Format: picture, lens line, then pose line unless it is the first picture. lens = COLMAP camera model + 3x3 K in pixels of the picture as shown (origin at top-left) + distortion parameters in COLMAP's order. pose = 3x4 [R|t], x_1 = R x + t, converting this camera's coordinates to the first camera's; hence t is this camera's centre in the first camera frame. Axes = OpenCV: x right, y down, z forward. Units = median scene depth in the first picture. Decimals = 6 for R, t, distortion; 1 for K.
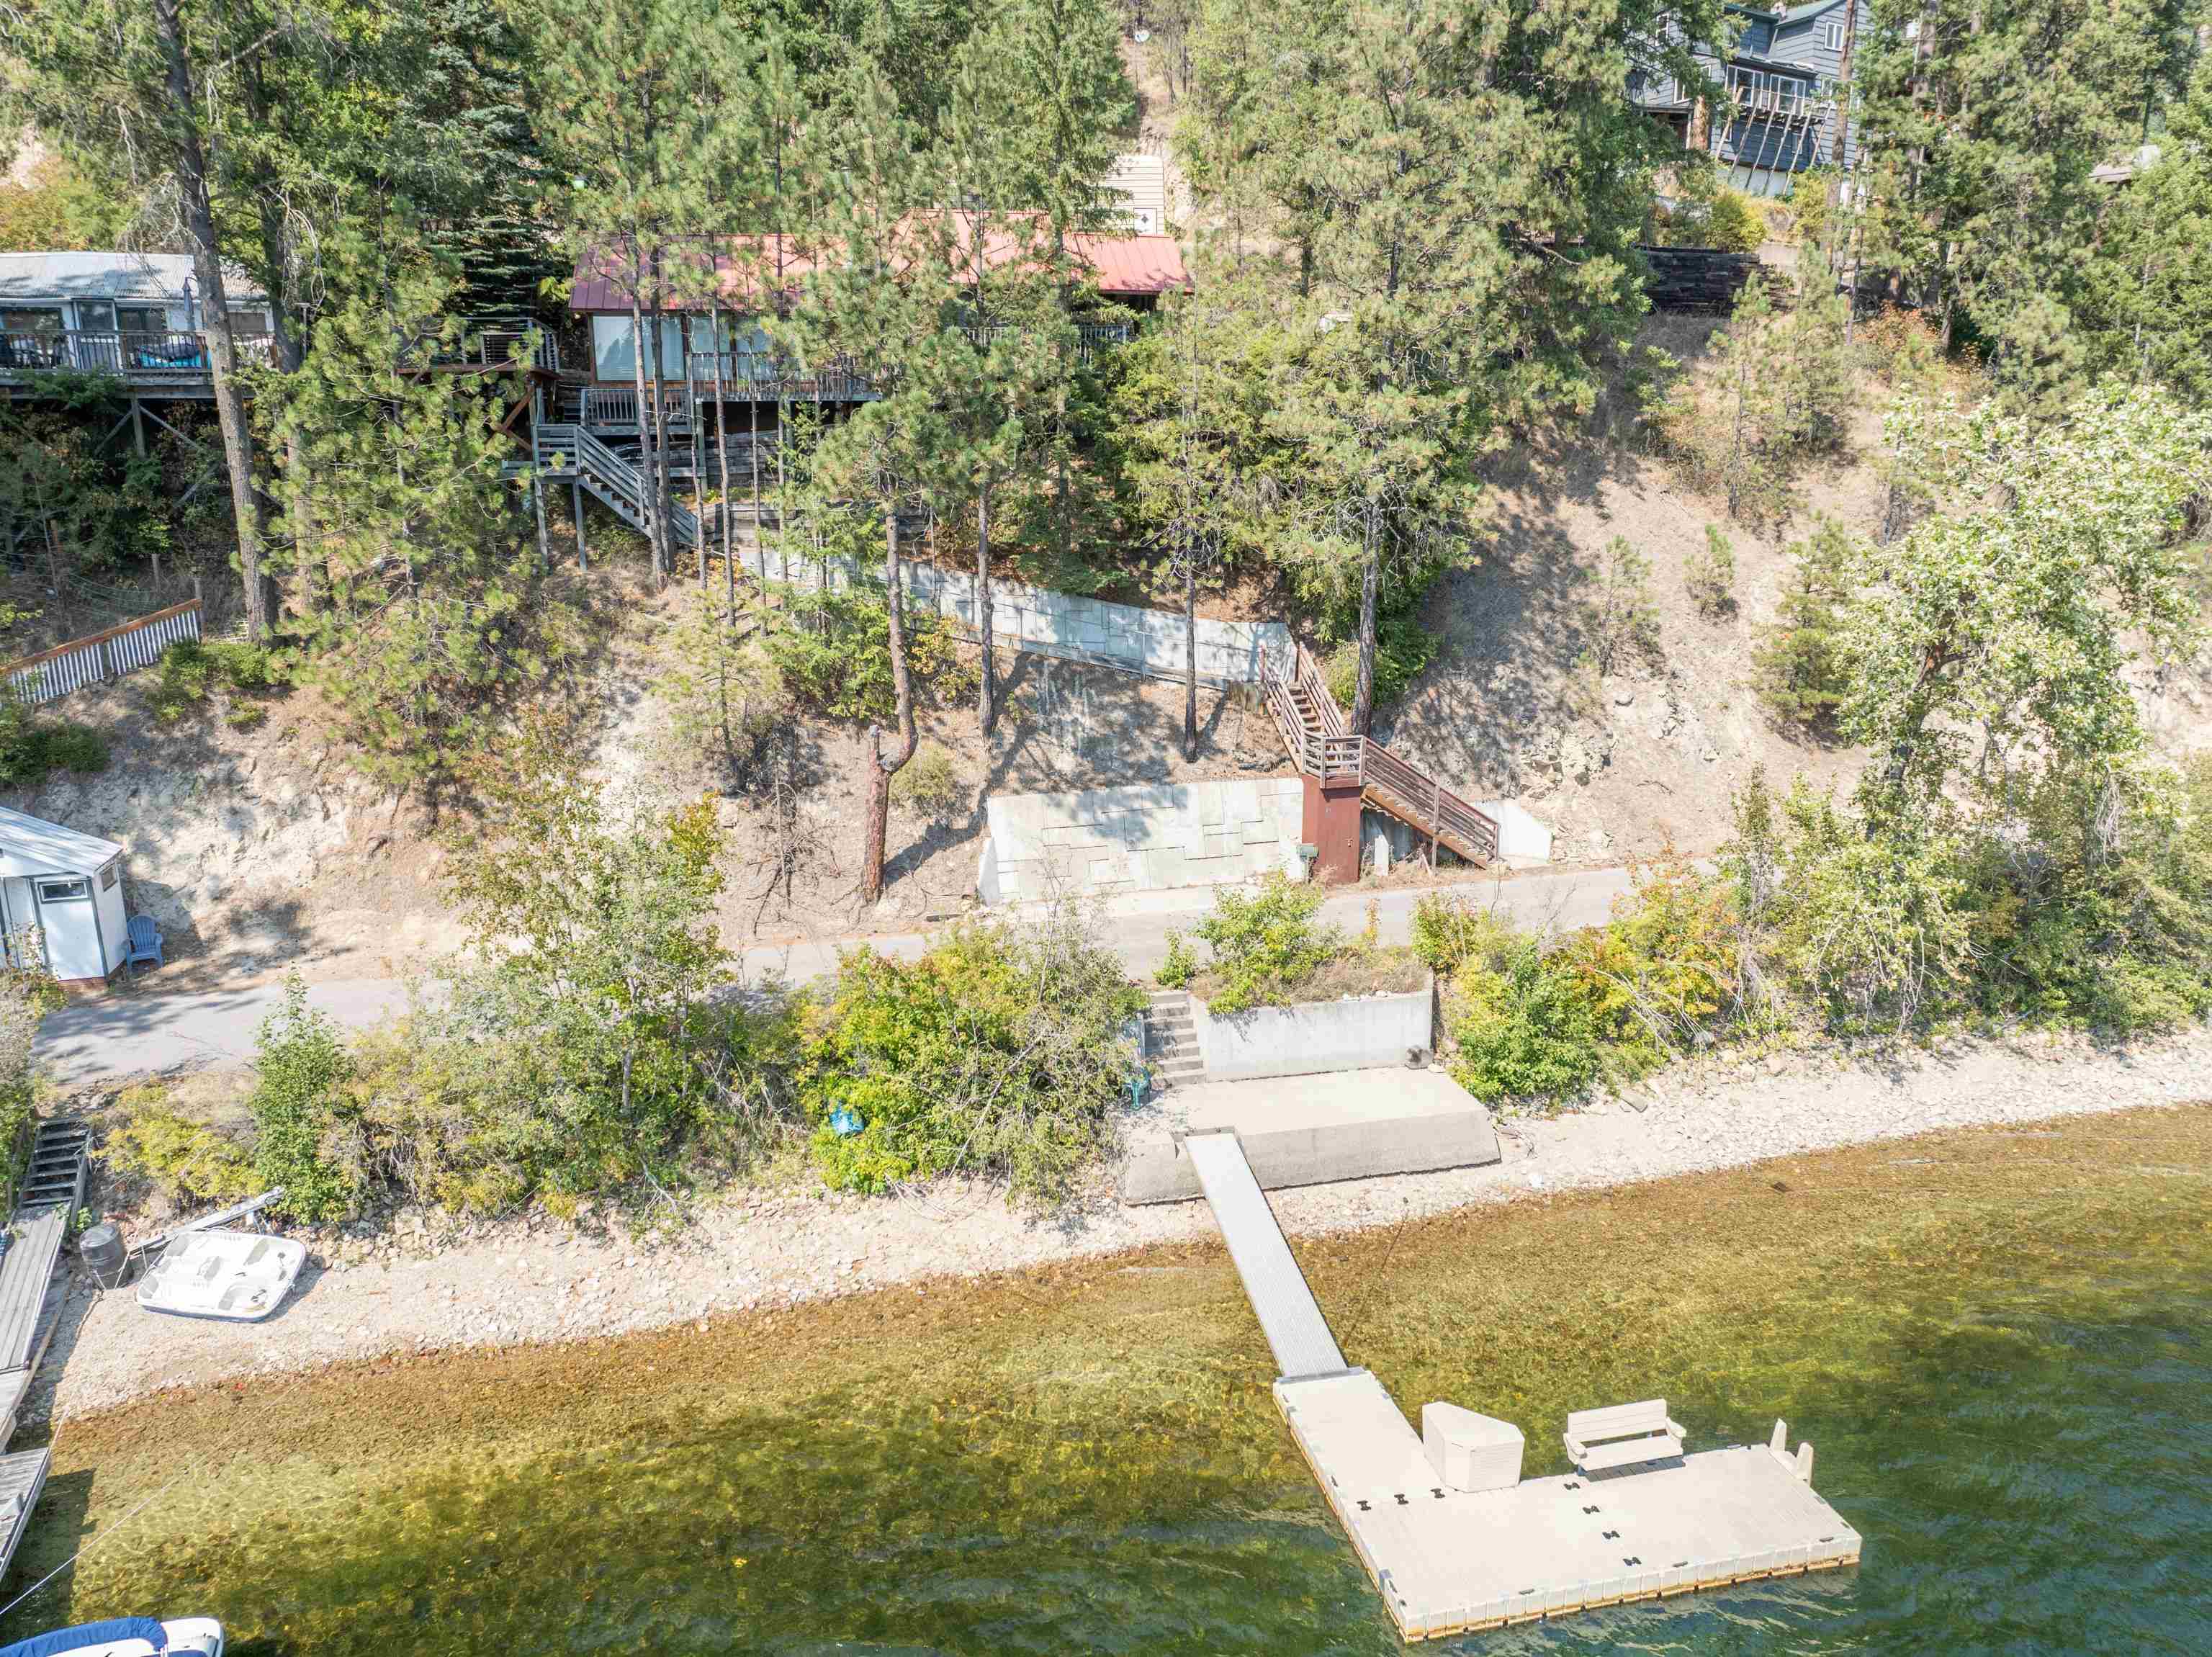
lens RADIAL K [[1565.6, 0, 1106.0], [0, 1565.6, 828.5], [0, 0, 1]] dist [-0.029551, -0.002318]
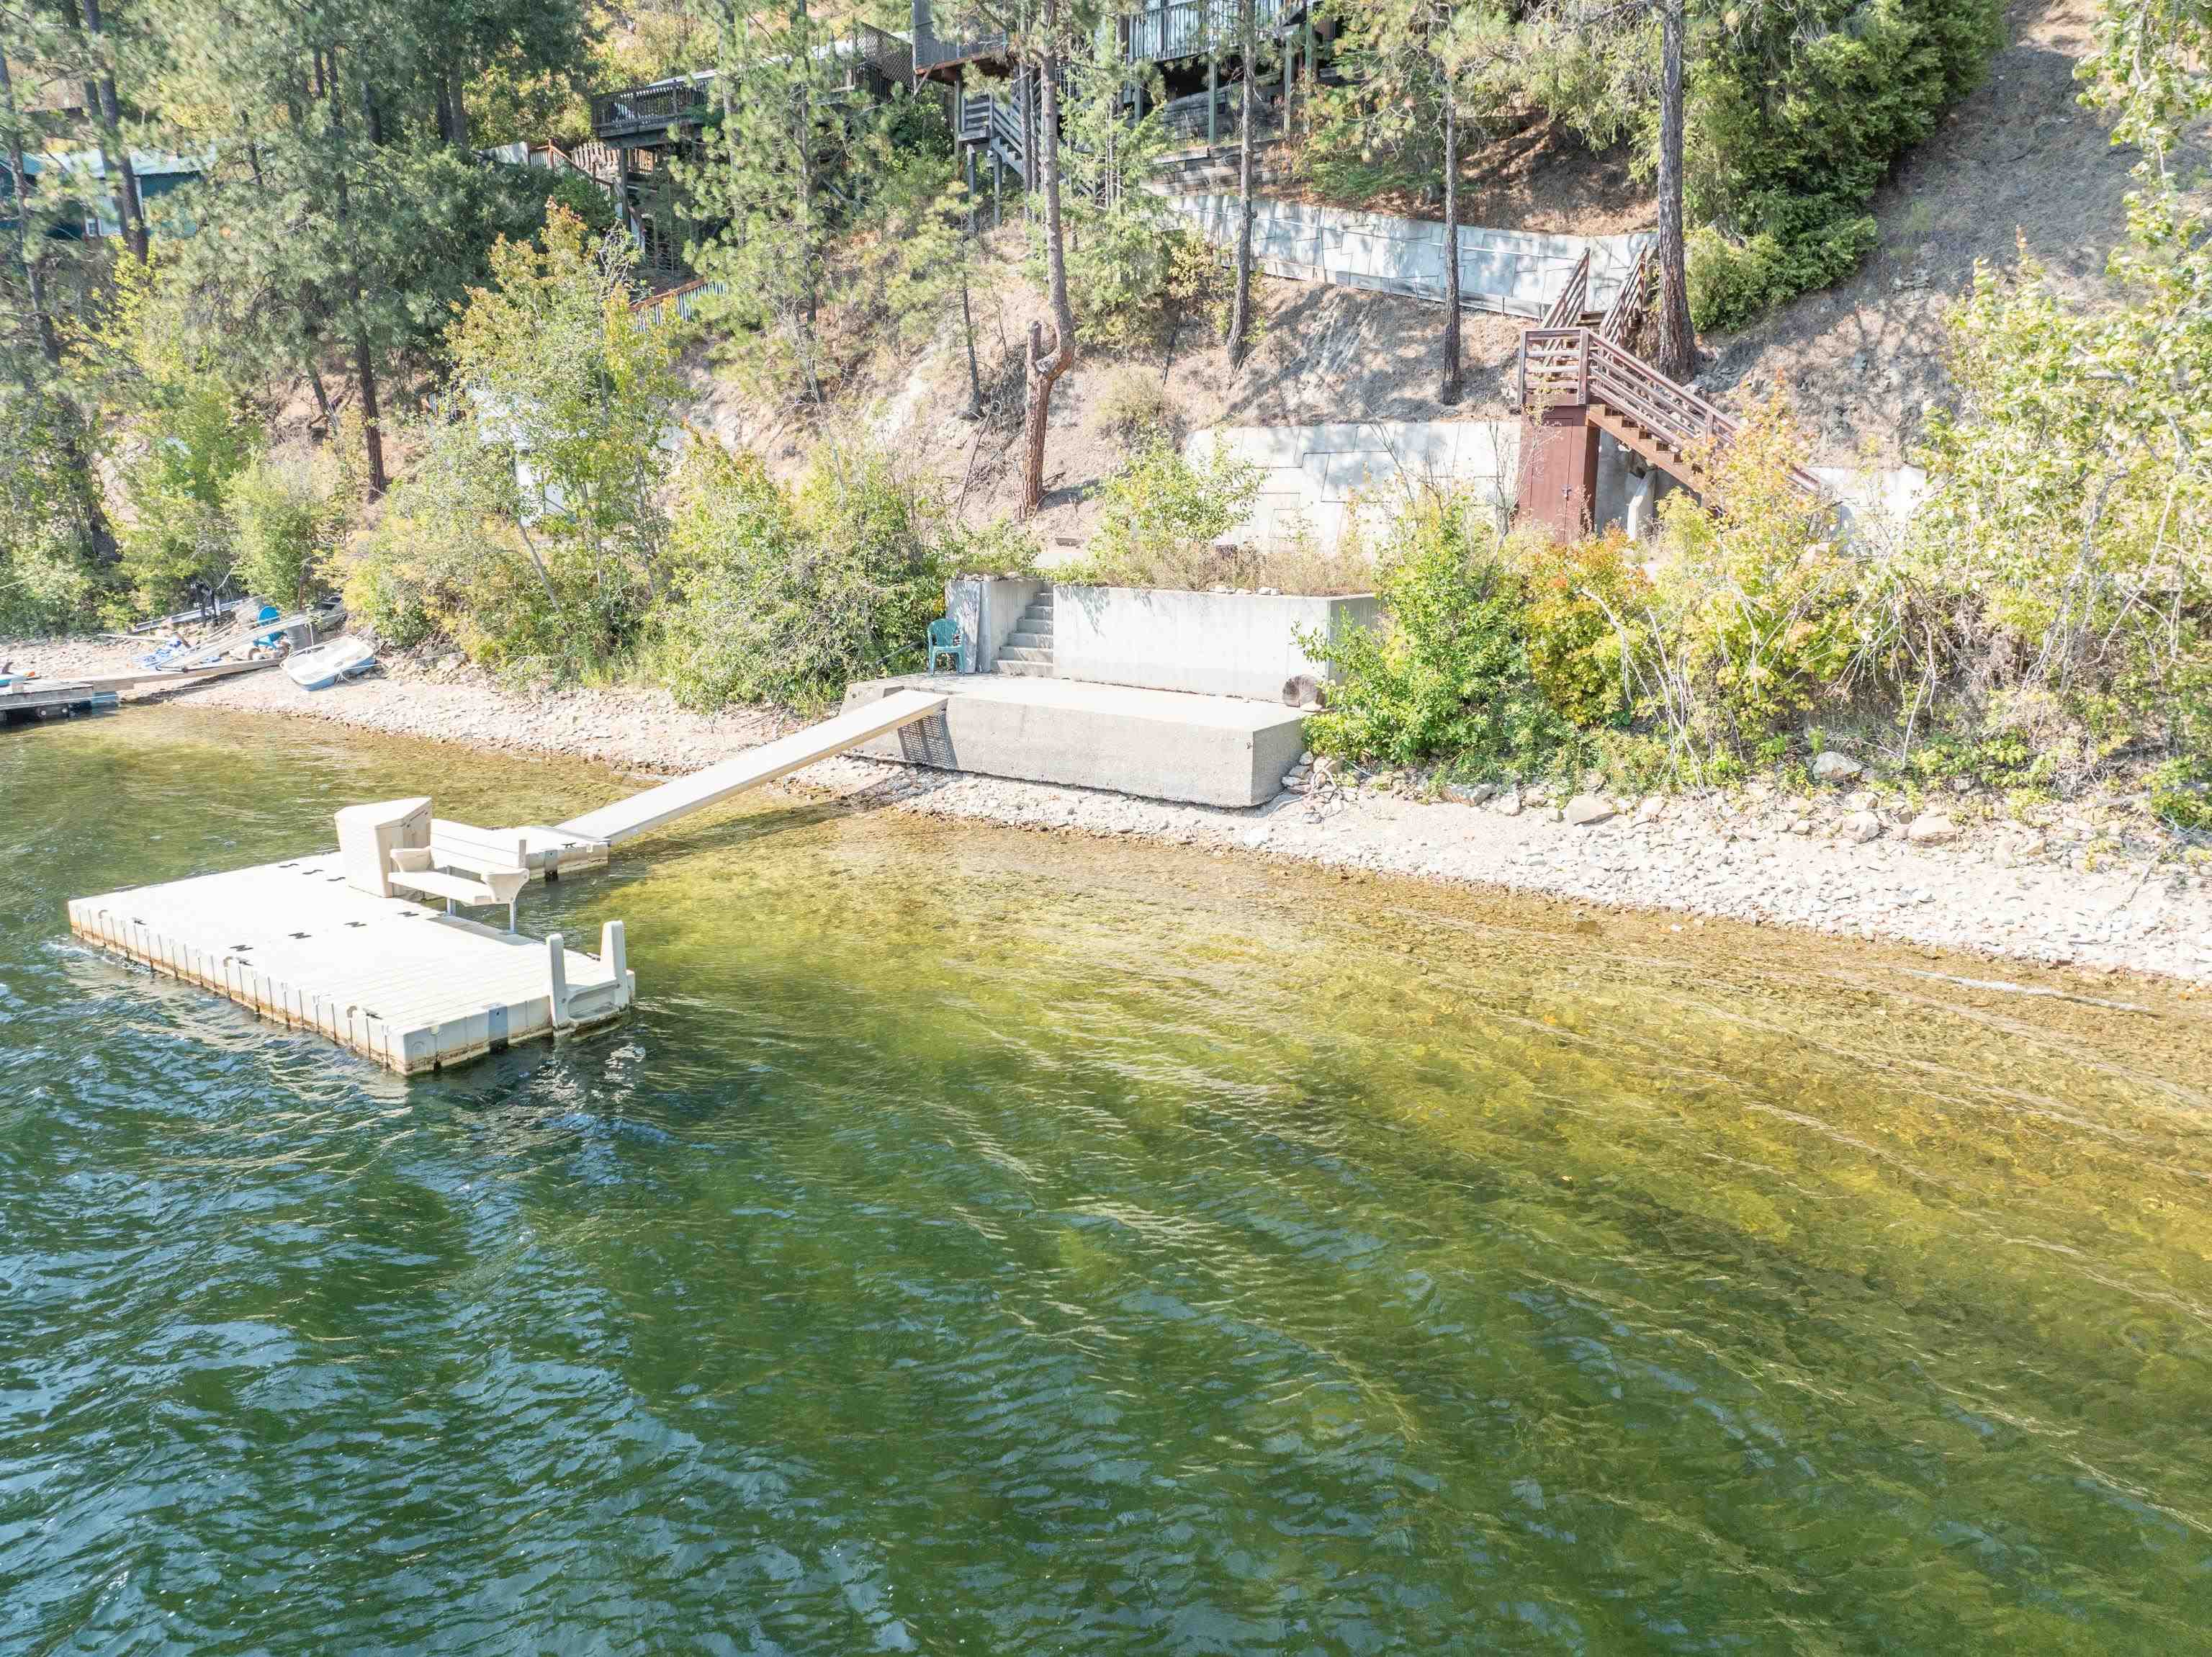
lens RADIAL K [[1565.6, 0, 1106.0], [0, 1565.6, 828.5], [0, 0, 1]] dist [-0.029551, -0.002318]
pose [[0.656197, 0.164734, -0.736388, 0.618185], [-0.185855, 0.981100, 0.053860, 0.174870], [0.731343, 0.101519, 0.674412, 0.455481]]
